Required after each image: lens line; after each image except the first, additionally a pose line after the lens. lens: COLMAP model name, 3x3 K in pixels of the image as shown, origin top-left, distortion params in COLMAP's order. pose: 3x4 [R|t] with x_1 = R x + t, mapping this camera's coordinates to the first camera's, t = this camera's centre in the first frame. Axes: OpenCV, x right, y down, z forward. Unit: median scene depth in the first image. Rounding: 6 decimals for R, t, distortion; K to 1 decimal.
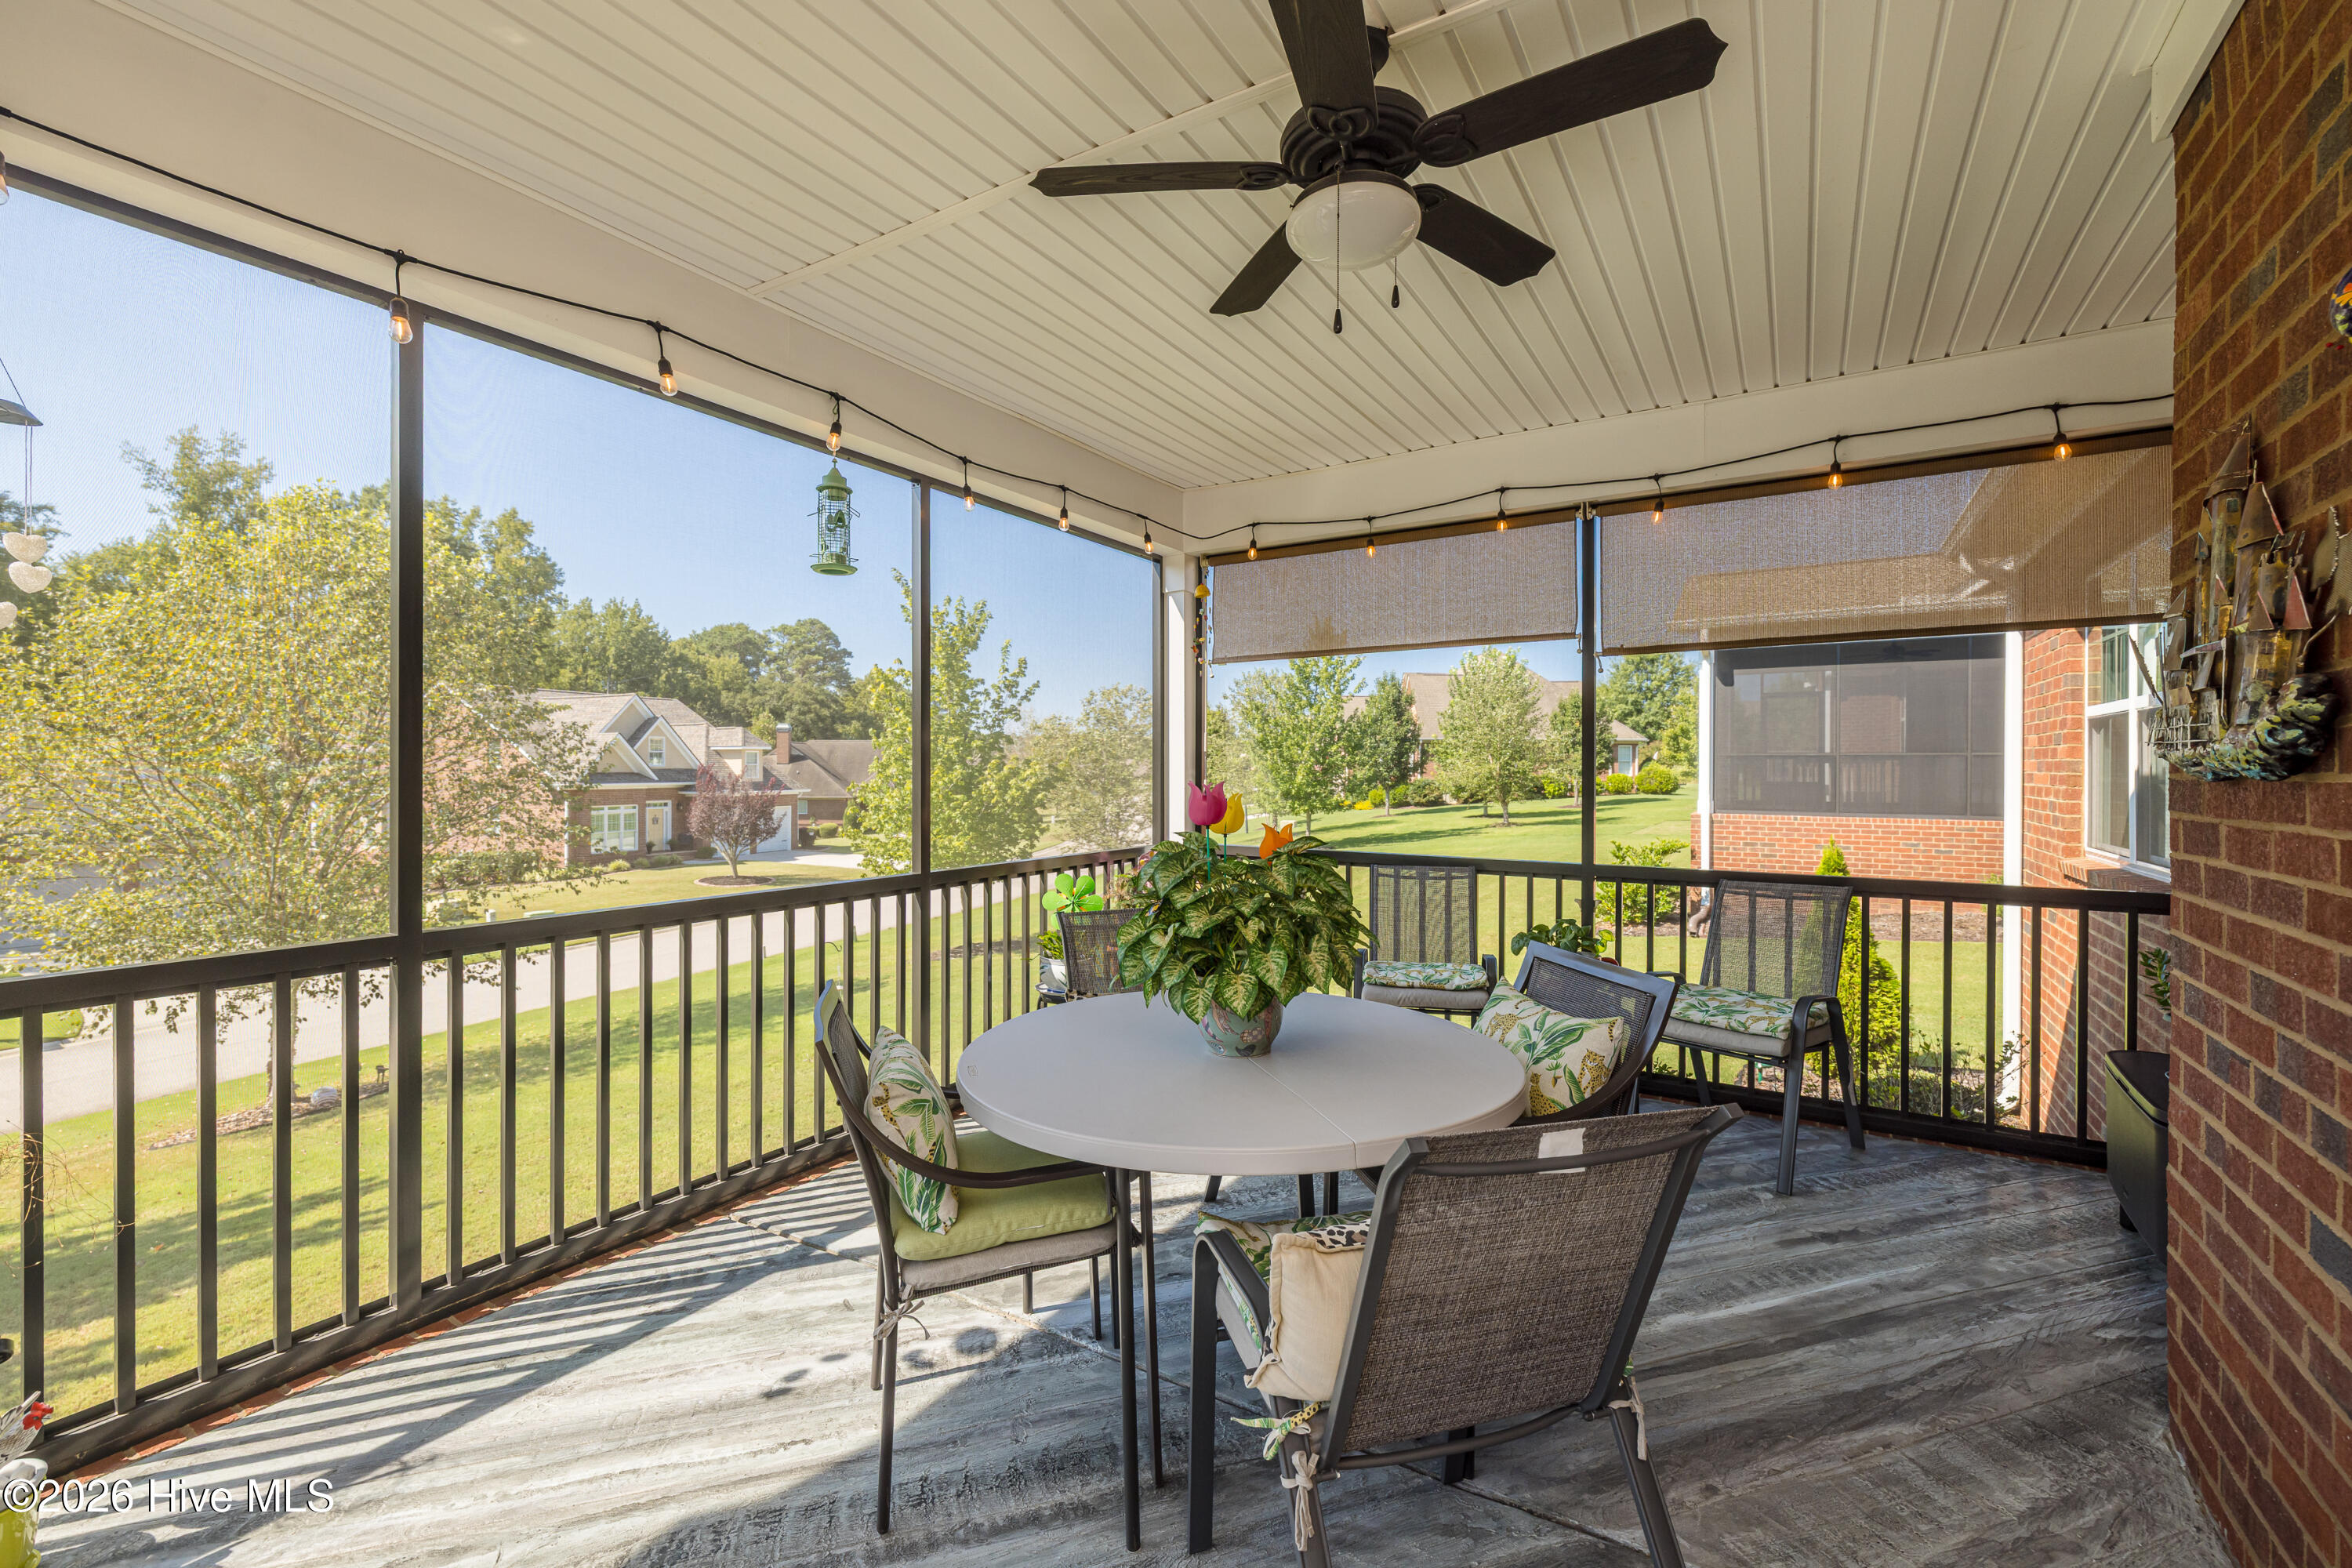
lens RADIAL K [[996.6, 0, 1169.0], [0, 996.6, 758.5], [0, 0, 1]] dist [0.006069, -0.000127]
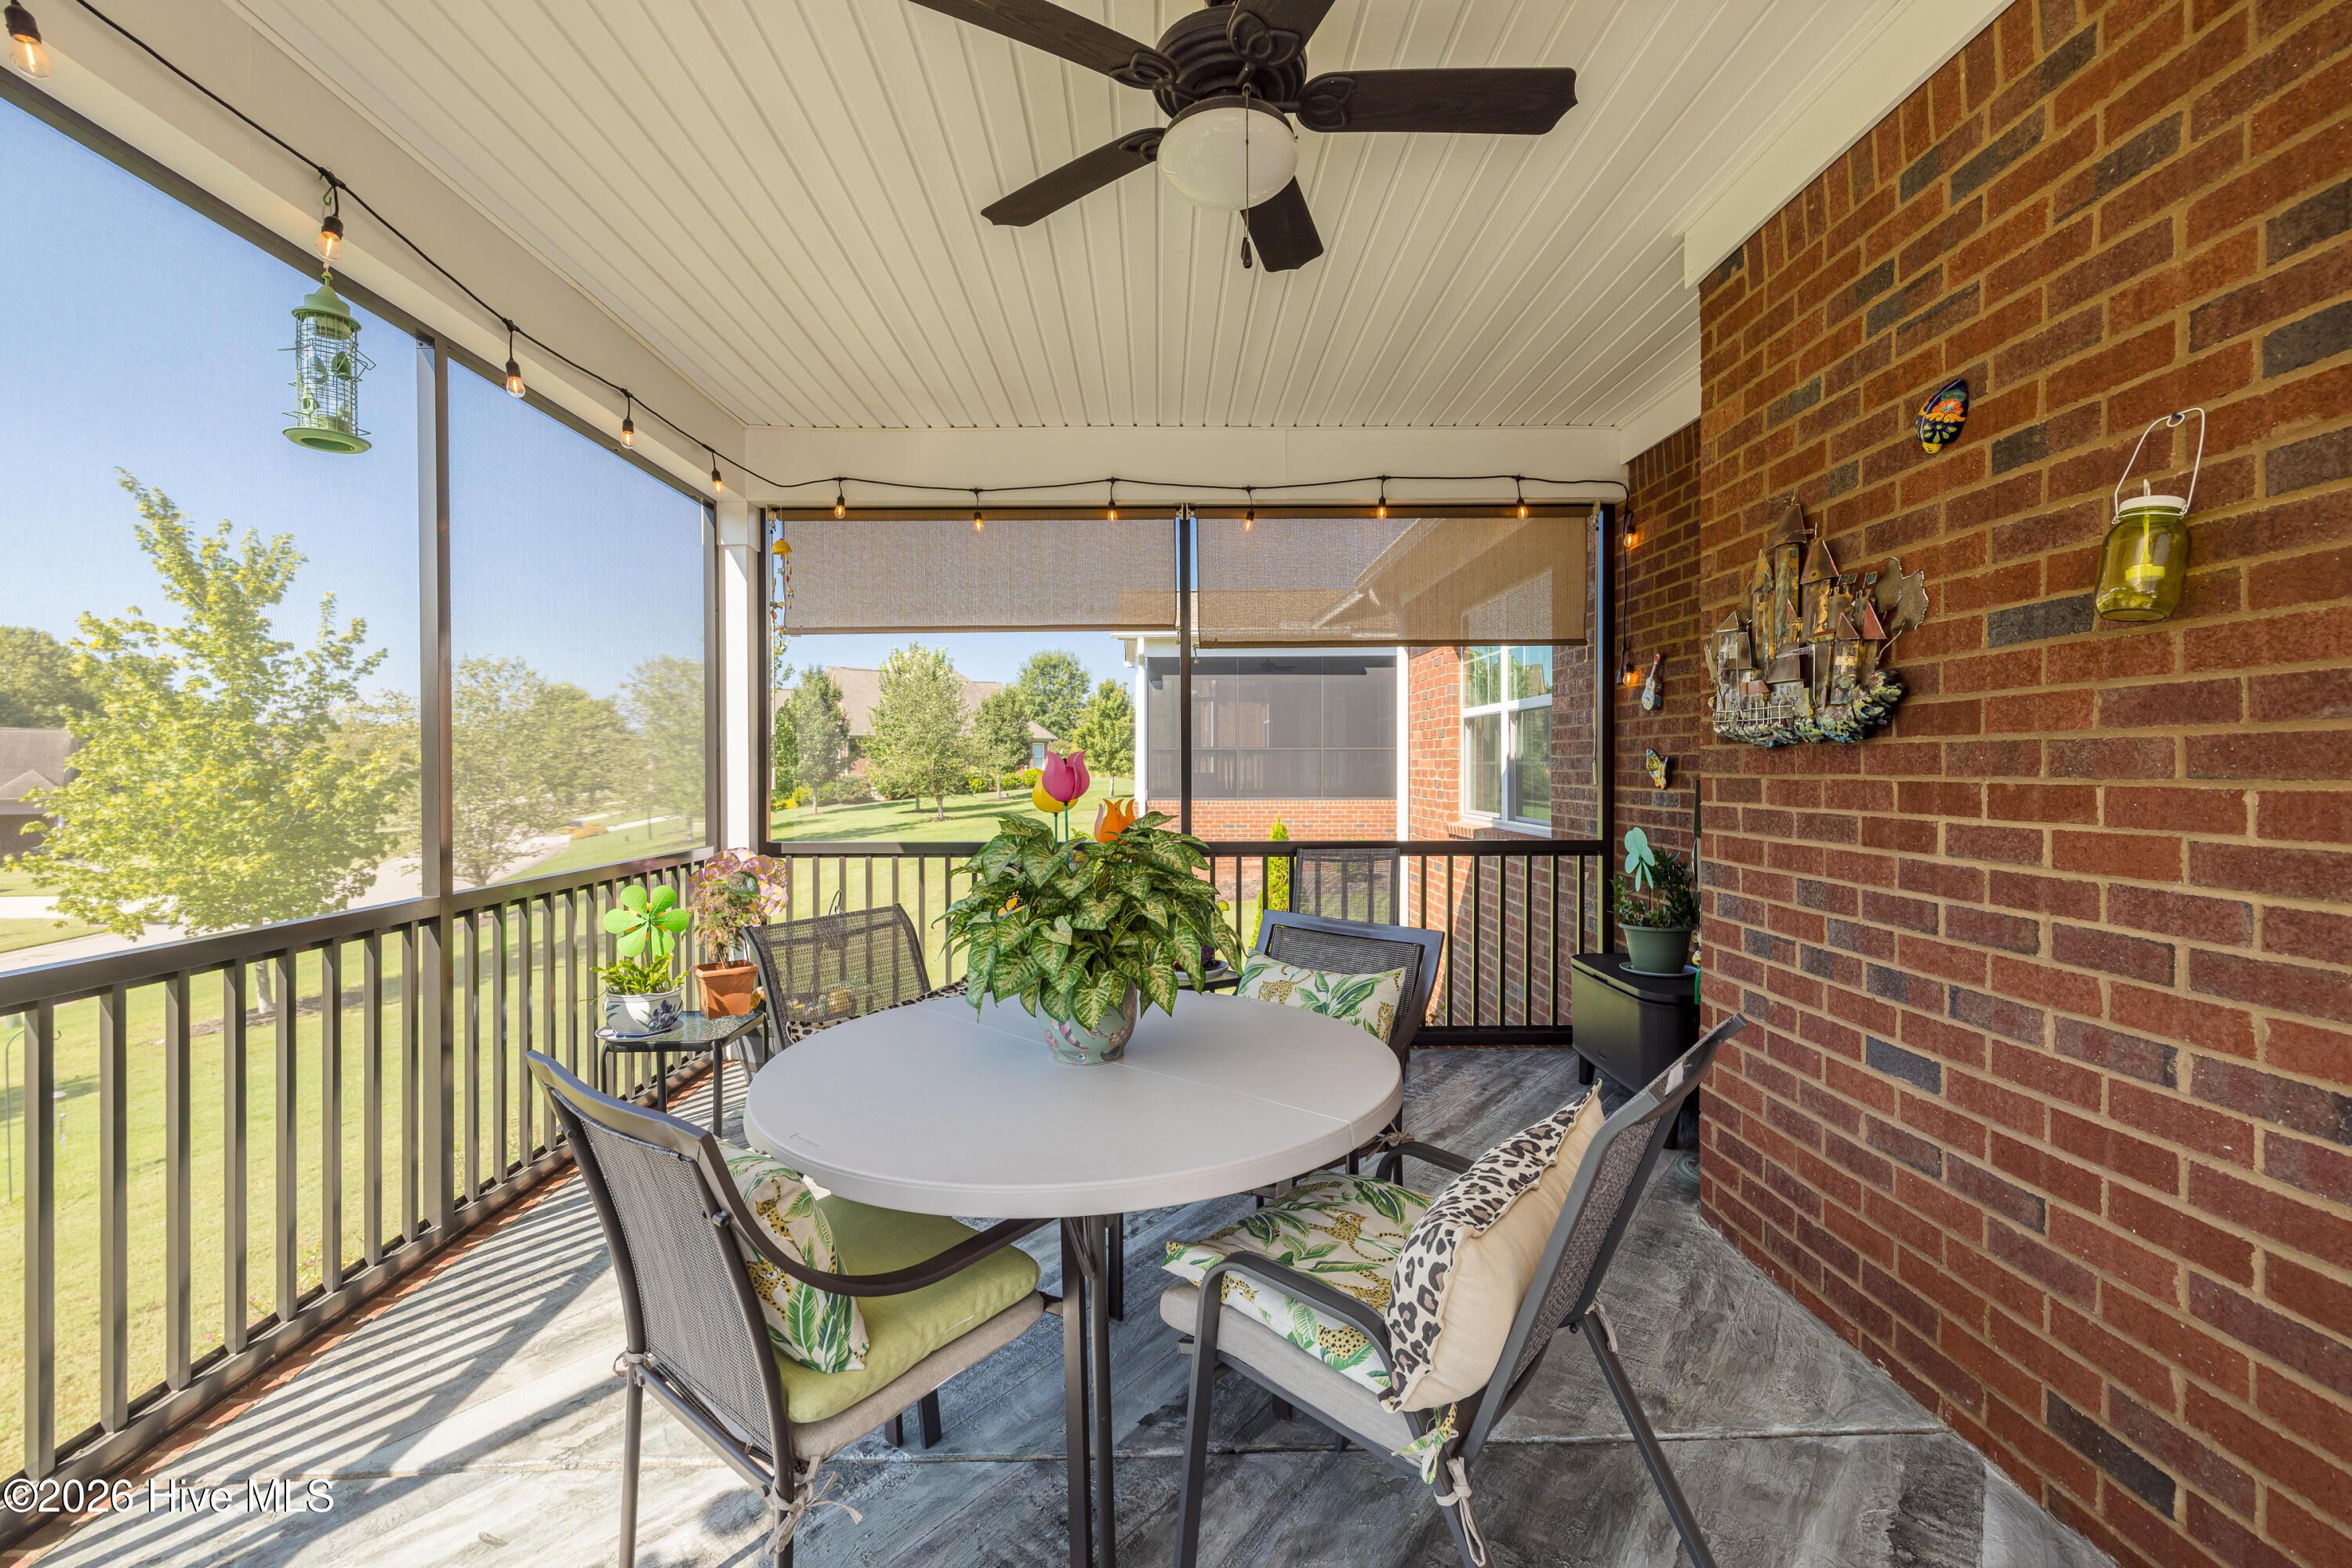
lens RADIAL K [[996.6, 0, 1169.0], [0, 996.6, 758.5], [0, 0, 1]] dist [0.006069, -0.000127]
pose [[0.839648, -0.001982, 0.543127, -0.178151], [0.000546, 0.999996, 0.002804, 0.013636], [-0.543130, -0.002058, 0.839646, 0.112619]]
